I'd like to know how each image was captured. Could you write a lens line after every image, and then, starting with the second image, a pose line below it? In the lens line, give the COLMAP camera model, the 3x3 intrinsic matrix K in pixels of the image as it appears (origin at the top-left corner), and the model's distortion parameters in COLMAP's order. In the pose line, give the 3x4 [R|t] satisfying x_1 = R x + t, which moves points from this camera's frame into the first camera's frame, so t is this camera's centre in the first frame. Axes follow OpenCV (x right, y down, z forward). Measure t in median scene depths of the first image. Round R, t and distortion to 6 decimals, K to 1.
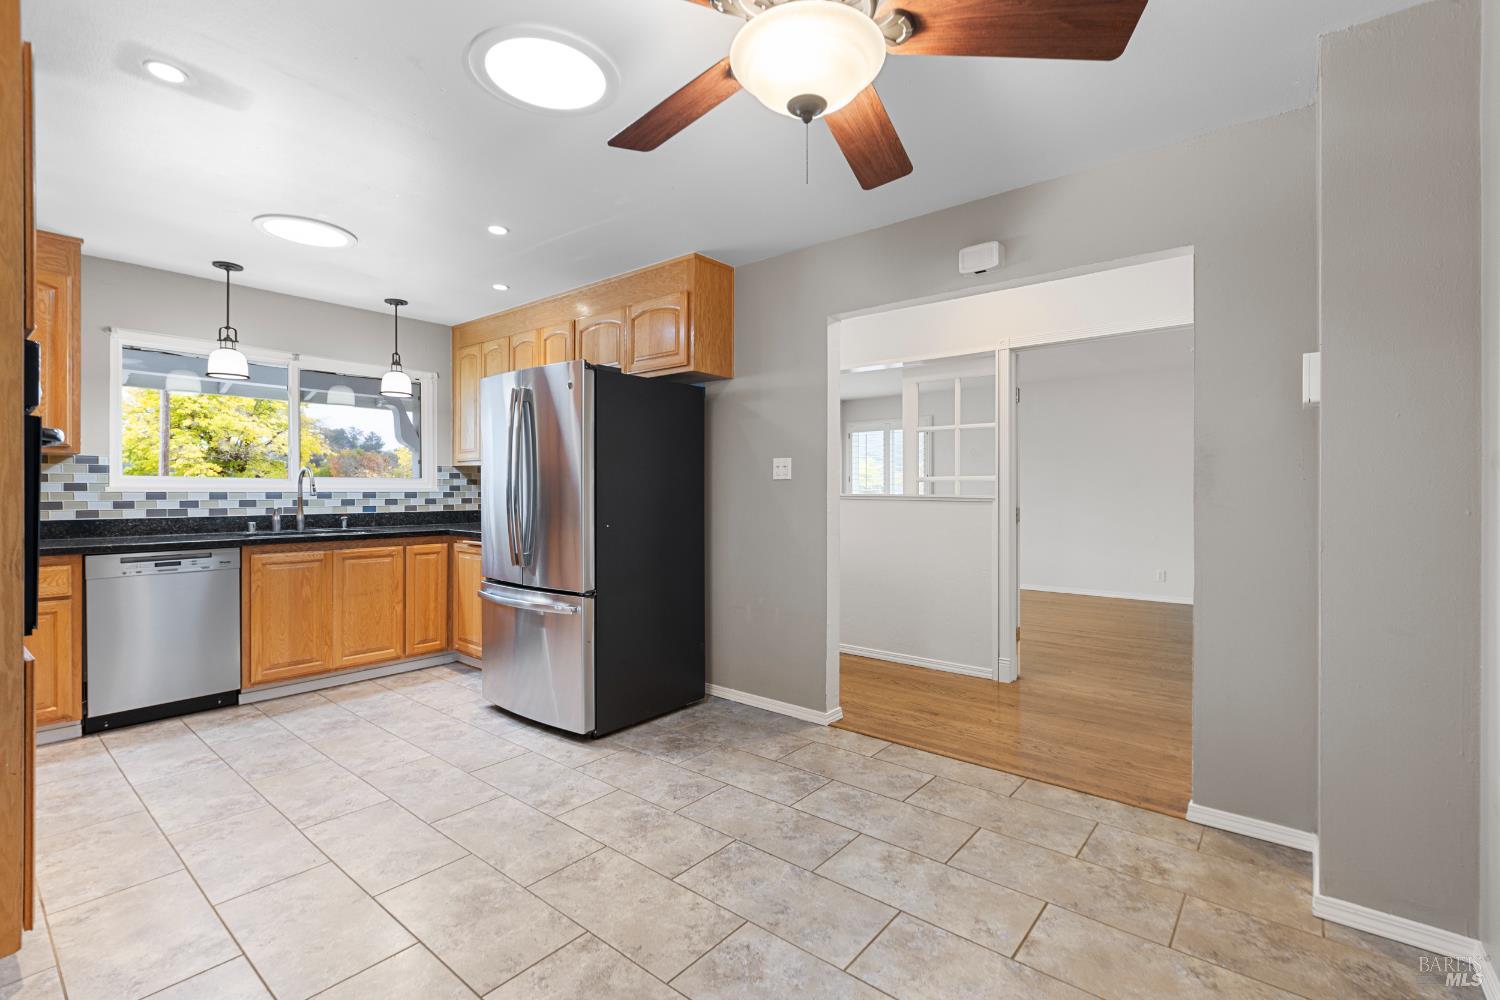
lens RADIAL K [[669.0, 0, 758.9], [0, 669.0, 494.5], [0, 0, 1]] dist [0.000189, -0.001126]
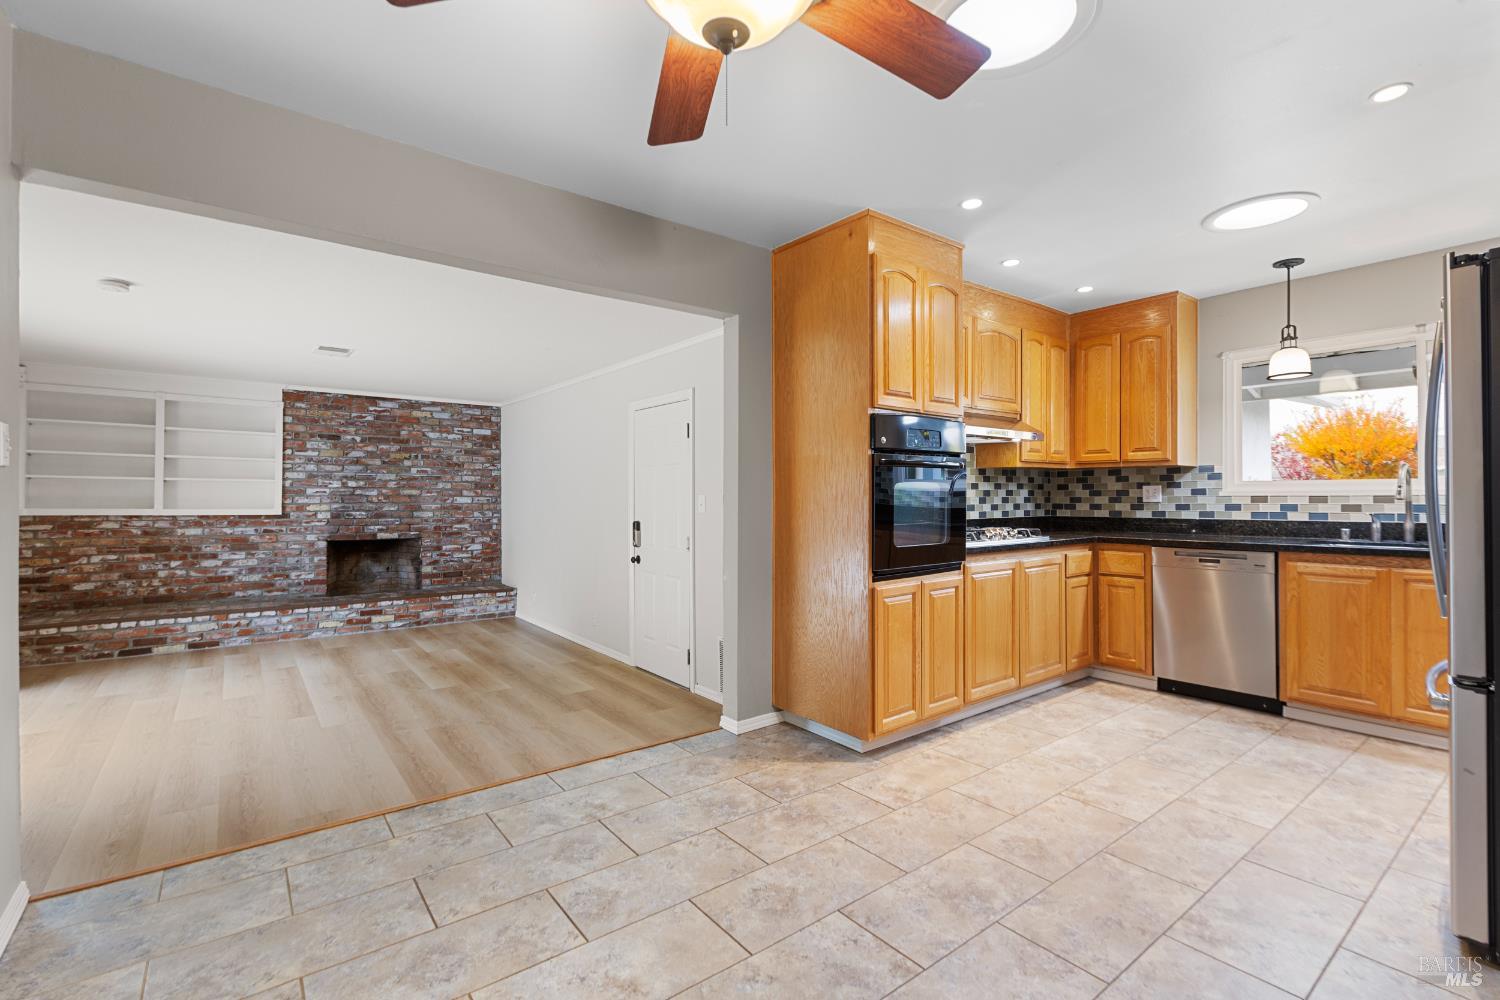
lens RADIAL K [[669.0, 0, 751.5], [0, 669.0, 495.6], [0, 0, 1]] dist [0.000189, -0.001126]
pose [[-0.234243, -0.003988, -0.972170, 0.345280], [-0.000777, 0.999992, -0.003915, 0.000810], [0.972178, -0.000161, -0.234244, 0.485200]]
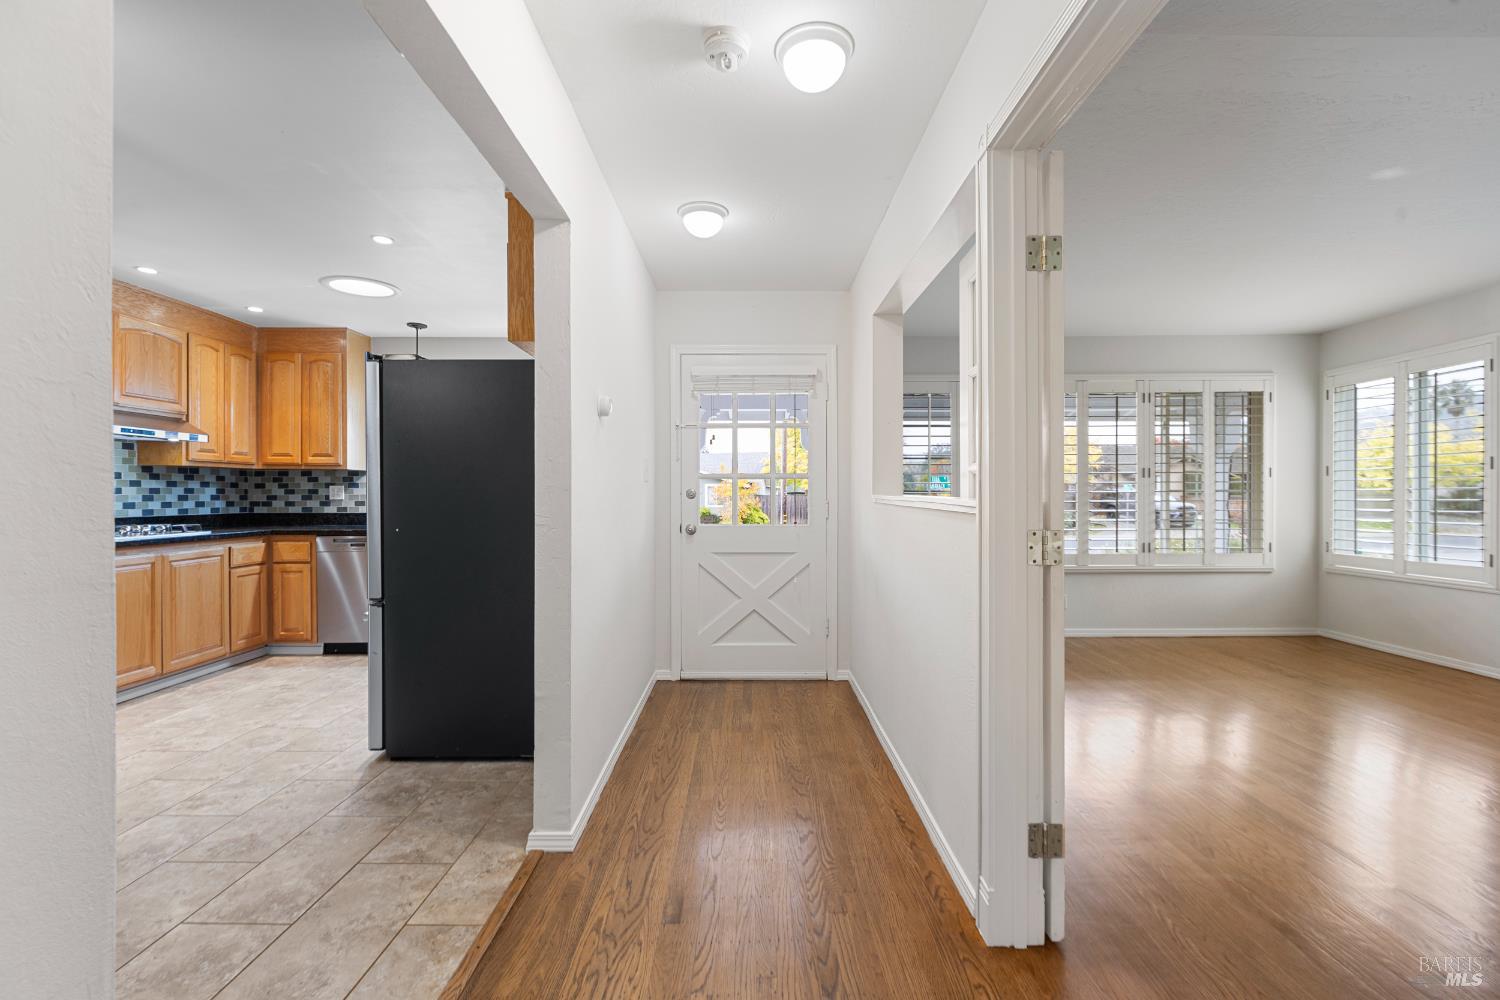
lens RADIAL K [[669.0, 0, 752.6], [0, 669.0, 500.0], [0, 0, 1]] dist [0.000189, -0.001126]
pose [[0.625750, 0.004593, -0.780010, 0.692228], [-0.001702, 0.999988, 0.004522, 0.000611], [0.780022, -0.001502, 0.625751, 0.712258]]
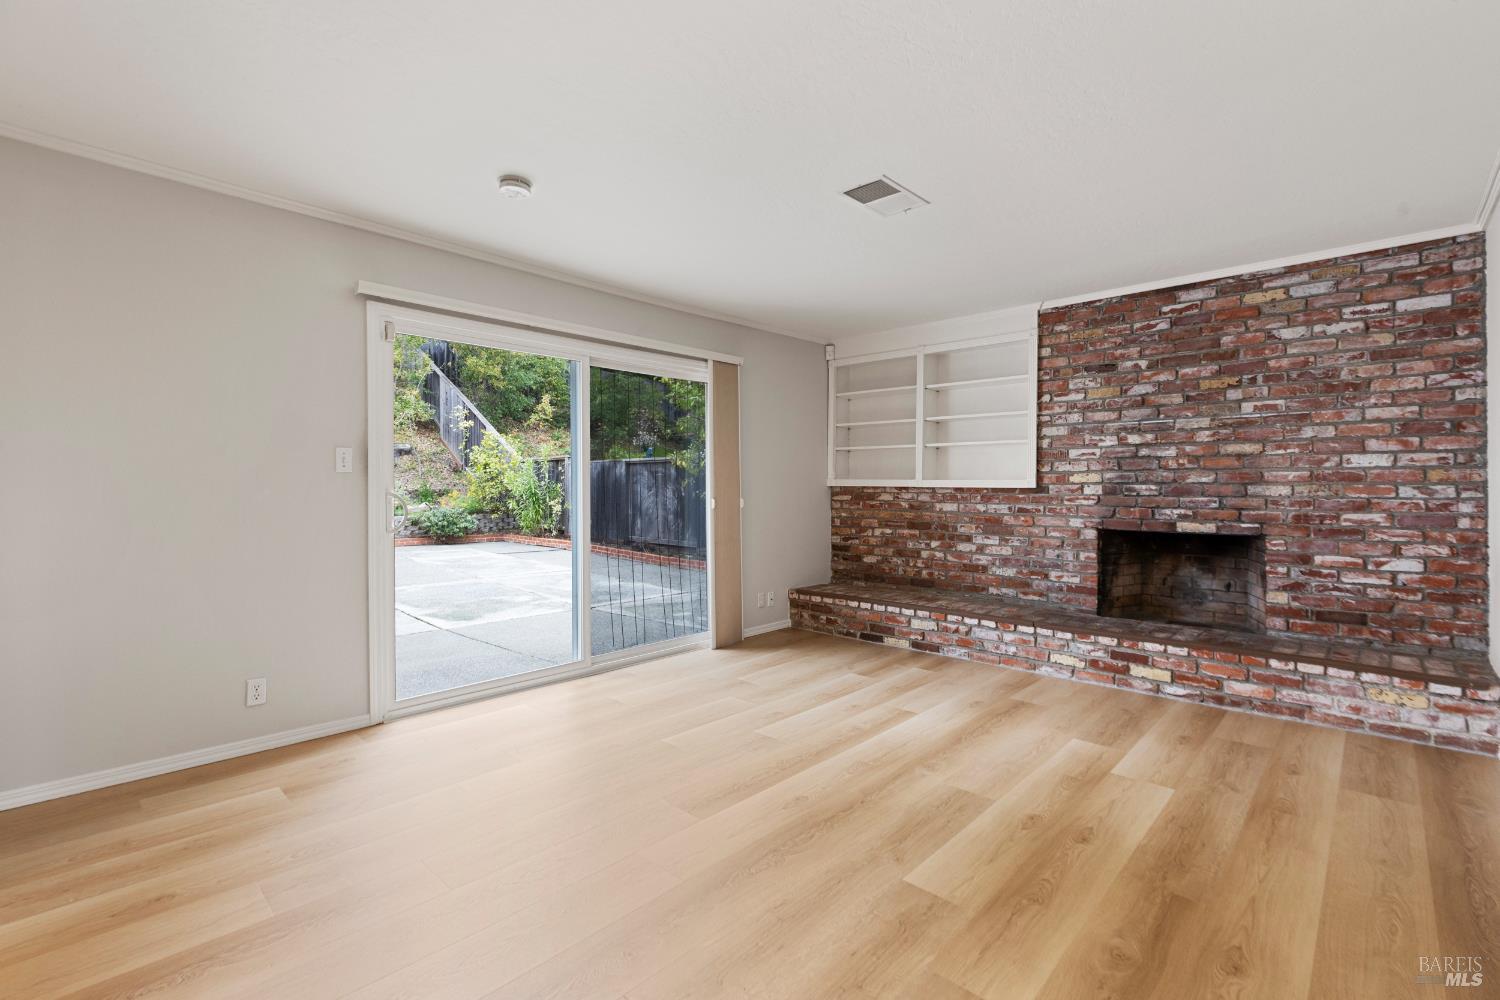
lens RADIAL K [[669.0, 0, 751.3], [0, 669.0, 490.0], [0, 0, 1]] dist [0.000189, -0.001126]
pose [[-0.997008, -0.000108, 0.077300, -0.691634], [0.000004, 0.999999, 0.001457, 0.049620], [-0.077300, 0.001453, -0.997007, 0.139475]]
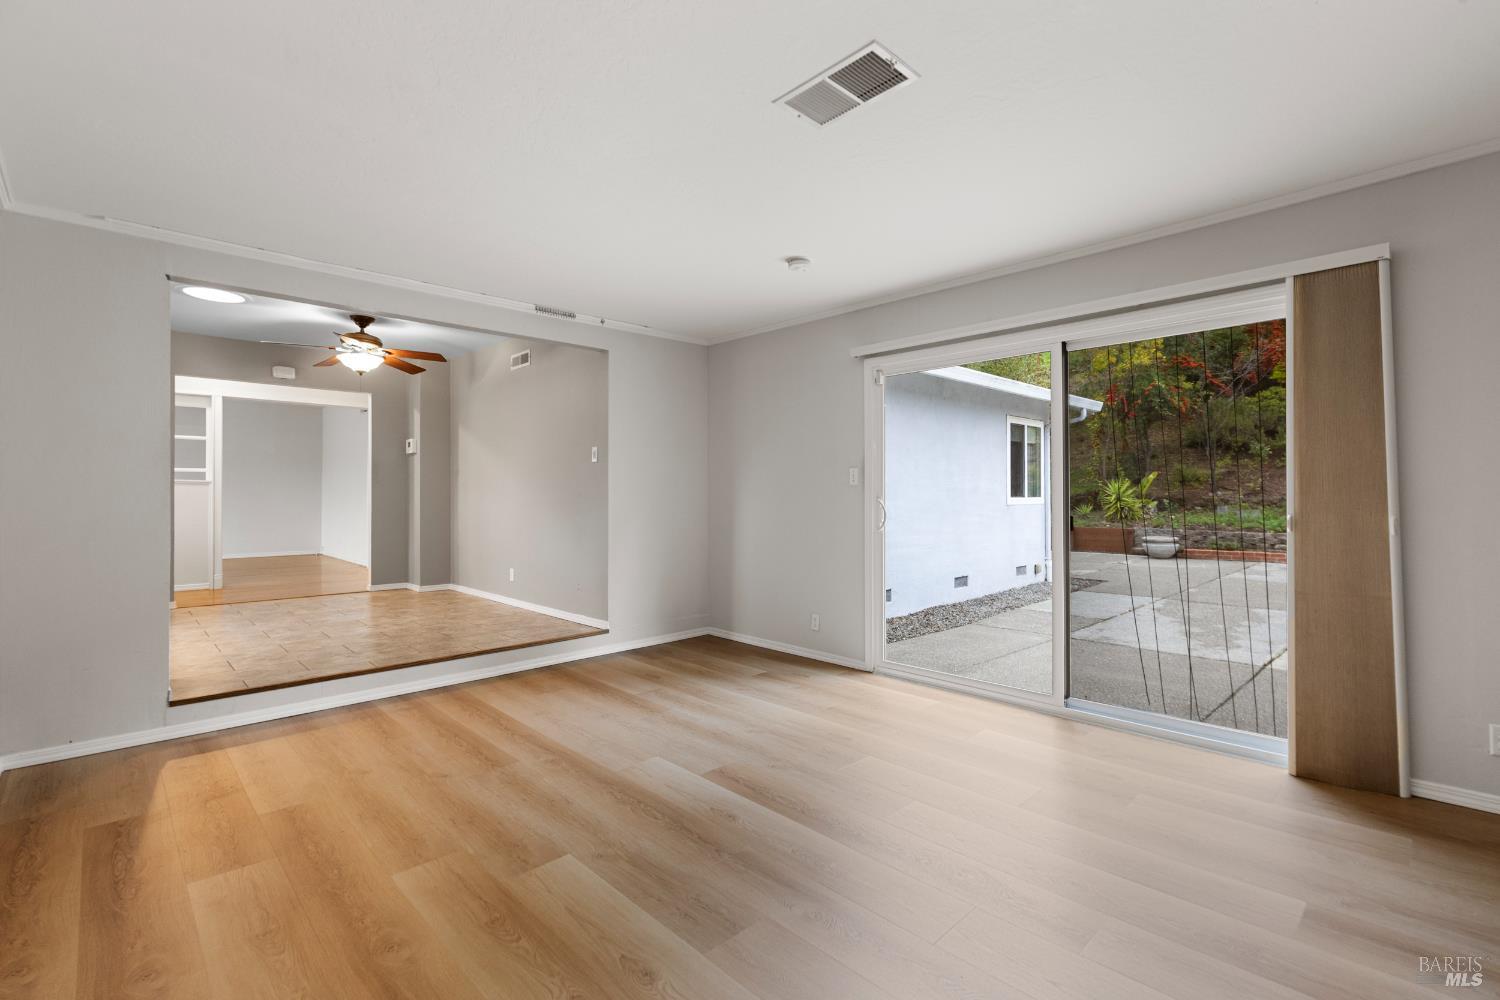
lens RADIAL K [[669.0, 0, 750.1], [0, 669.0, 499.5], [0, 0, 1]] dist [0.000189, -0.001126]
pose [[0.125001, -0.006967, 0.992132, -1.356711], [0.000459, 0.999976, 0.006964, 0.045101], [-0.992157, -0.000416, 0.125001, -0.661626]]
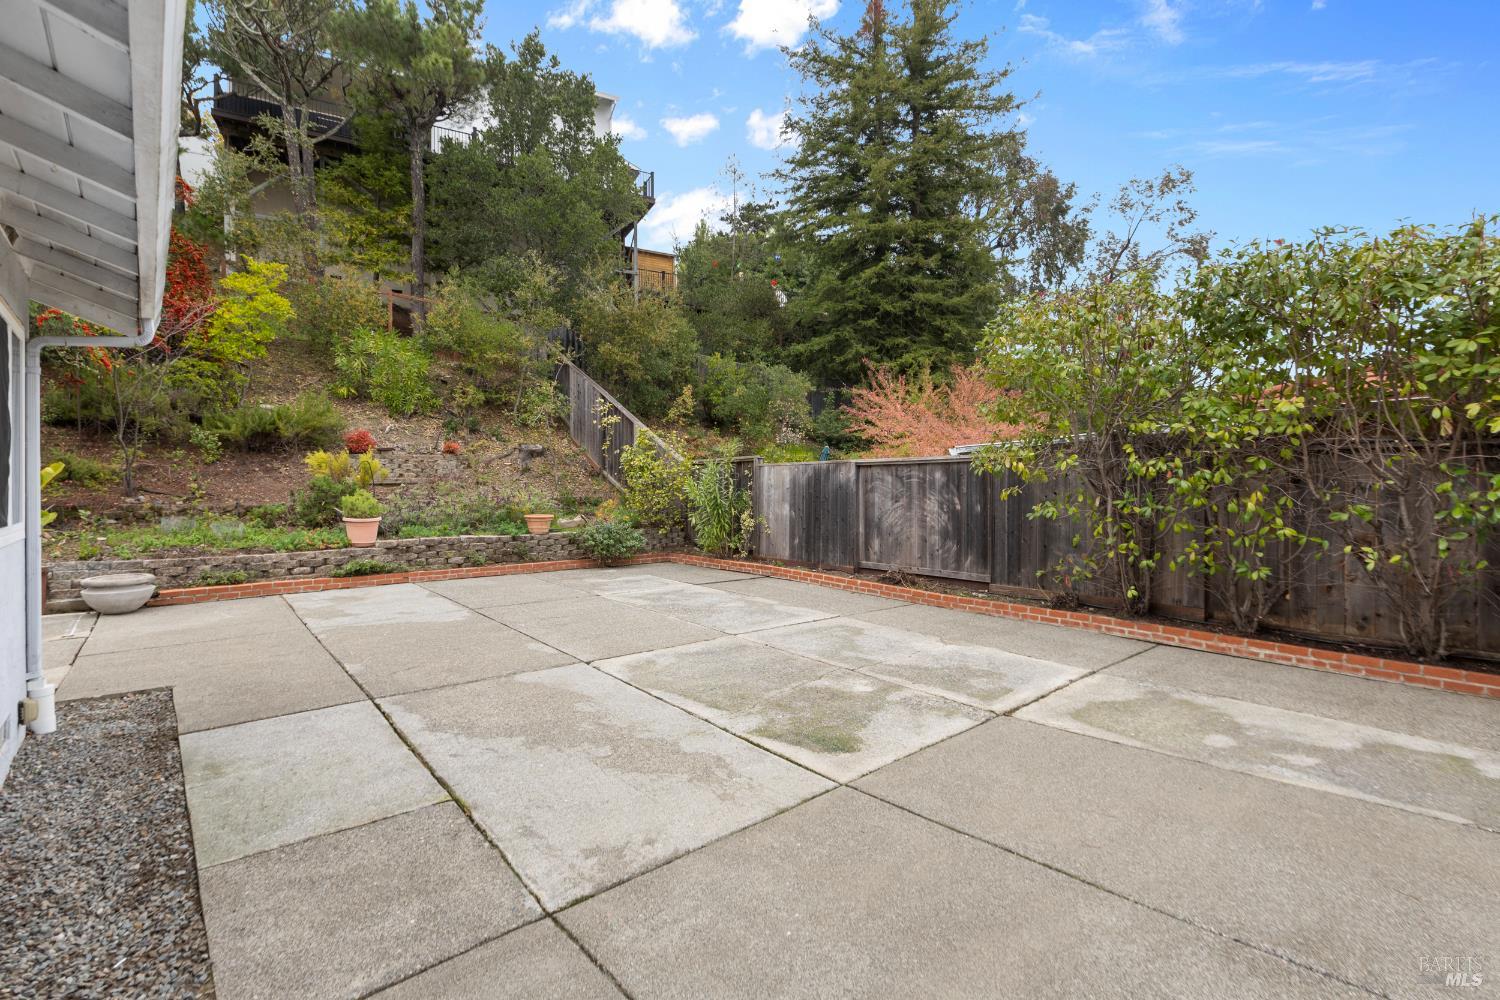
lens RADIAL K [[669.0, 0, 747.8], [0, 669.0, 490.2], [0, 0, 1]] dist [0.000189, -0.001126]
pose [[-0.987174, 0.003715, 0.159605, 0.295358], [0.003988, 0.999991, 0.001392, 0.005537], [-0.159598, 0.002011, -0.987180, -0.658206]]
